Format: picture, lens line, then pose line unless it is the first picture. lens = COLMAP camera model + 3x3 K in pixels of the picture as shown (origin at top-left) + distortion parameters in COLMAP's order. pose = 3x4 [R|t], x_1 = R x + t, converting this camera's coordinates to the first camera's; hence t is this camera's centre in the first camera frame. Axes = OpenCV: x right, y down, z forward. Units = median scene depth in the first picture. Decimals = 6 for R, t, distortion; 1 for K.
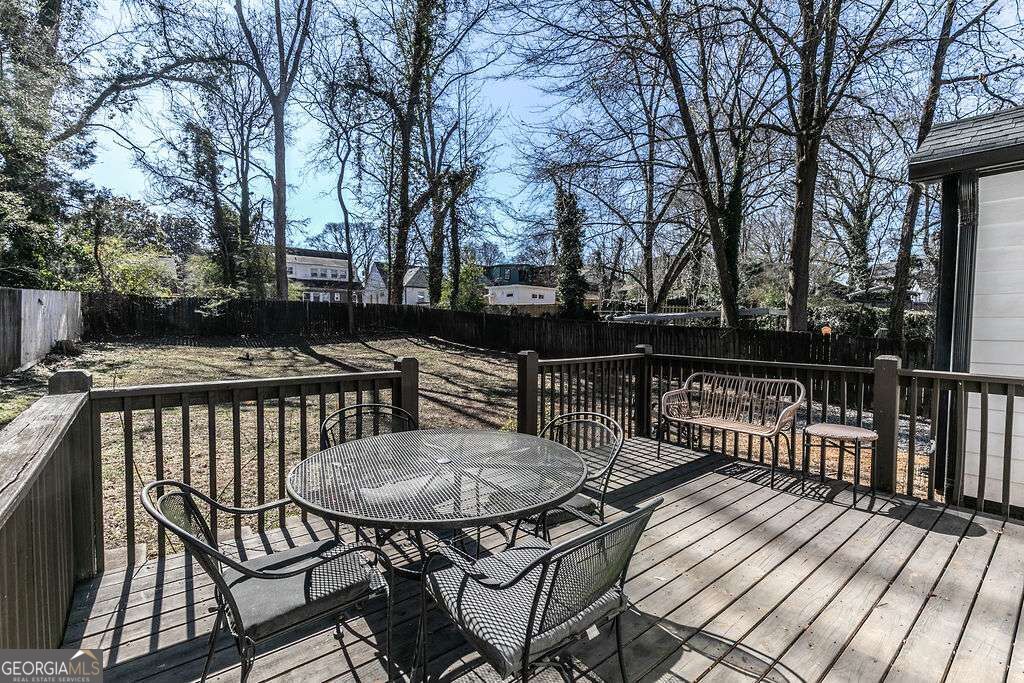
lens RADIAL K [[455.4, 0, 510.4], [0, 455.4, 345.0], [0, 0, 1]] dist [0.003189, -0.000122]
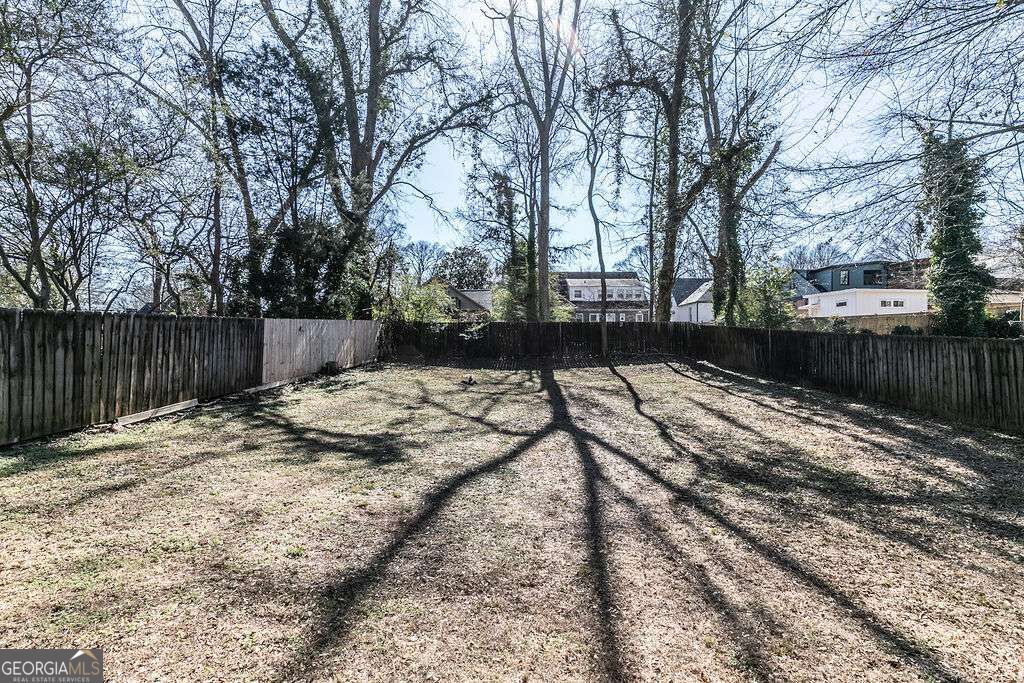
lens RADIAL K [[455.4, 0, 510.4], [0, 455.4, 345.0], [0, 0, 1]] dist [0.003189, -0.000122]
pose [[0.788623, -0.005818, -0.614850, 0.037948], [-0.022026, 0.999046, -0.037705, -0.007213], [0.614483, 0.043278, 0.787742, 0.136931]]
